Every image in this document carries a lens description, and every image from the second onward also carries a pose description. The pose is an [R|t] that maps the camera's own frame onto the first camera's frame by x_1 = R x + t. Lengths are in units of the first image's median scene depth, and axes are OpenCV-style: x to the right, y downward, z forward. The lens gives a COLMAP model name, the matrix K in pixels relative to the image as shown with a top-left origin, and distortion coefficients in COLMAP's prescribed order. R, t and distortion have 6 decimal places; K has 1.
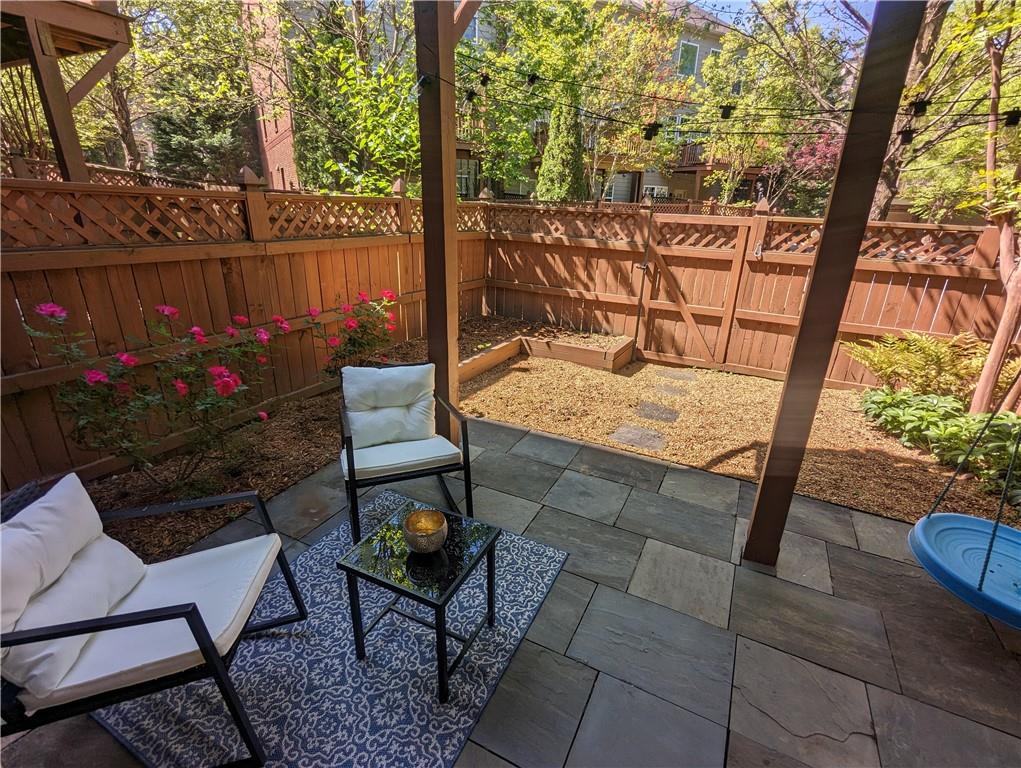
lens RADIAL K [[489.0, 0, 510.8], [0, 489.0, 385.6], [0, 0, 1]] dist [0.000997, 0.000581]
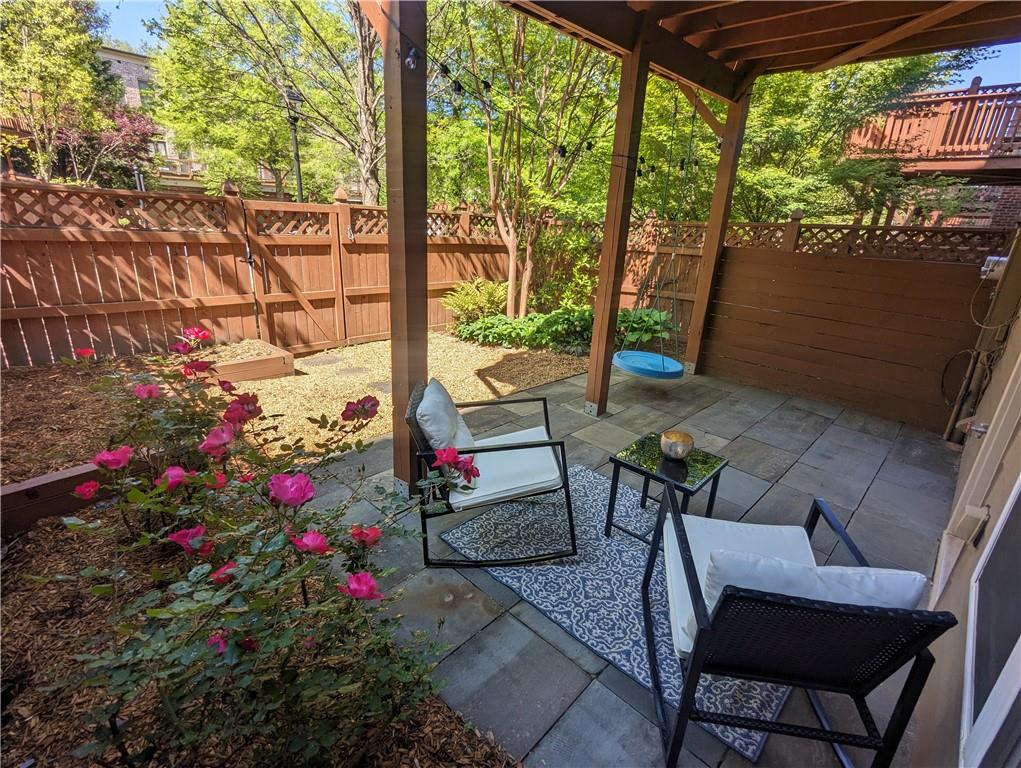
lens RADIAL K [[489.0, 0, 510.0], [0, 489.0, 385.1], [0, 0, 1]] dist [0.000997, 0.000581]
pose [[0.298219, -0.330262, 0.895540, -0.485719], [0.297757, 0.923601, 0.241456, -0.107742], [-0.906866, 0.194647, 0.373774, 0.282066]]
